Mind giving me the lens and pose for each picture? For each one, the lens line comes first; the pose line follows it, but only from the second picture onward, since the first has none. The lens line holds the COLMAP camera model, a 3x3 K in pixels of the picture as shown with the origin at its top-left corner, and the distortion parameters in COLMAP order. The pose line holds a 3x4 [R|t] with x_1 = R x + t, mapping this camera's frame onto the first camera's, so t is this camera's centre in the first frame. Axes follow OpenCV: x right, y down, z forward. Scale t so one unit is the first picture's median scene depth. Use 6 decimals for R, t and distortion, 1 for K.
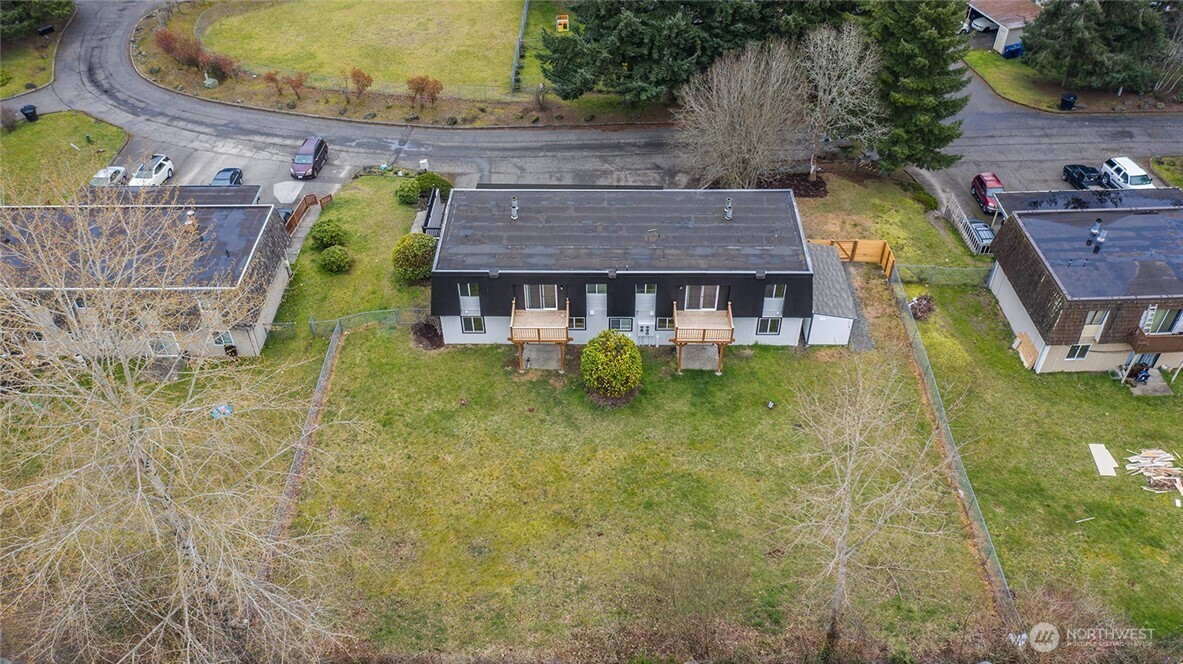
lens RADIAL K [[912.7, 0, 590.0], [0, 912.7, 331.3], [0, 0, 1]] dist [-0.033004, 0.006685]
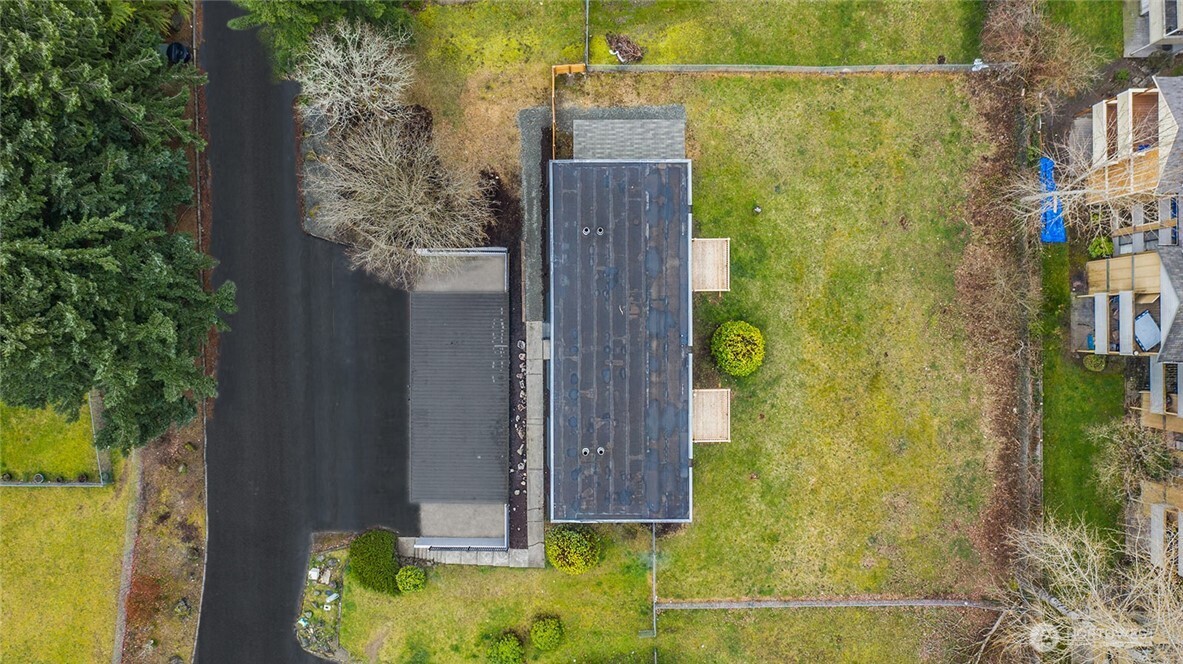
lens RADIAL K [[912.7, 0, 590.7], [0, 912.7, 330.1], [0, 0, 1]] dist [-0.033004, 0.006685]
pose [[-0.024271, -0.999683, 0.006631, 0.045350], [0.693160, -0.012048, 0.720683, -0.951573], [-0.720375, 0.022088, 0.693233, 0.373100]]
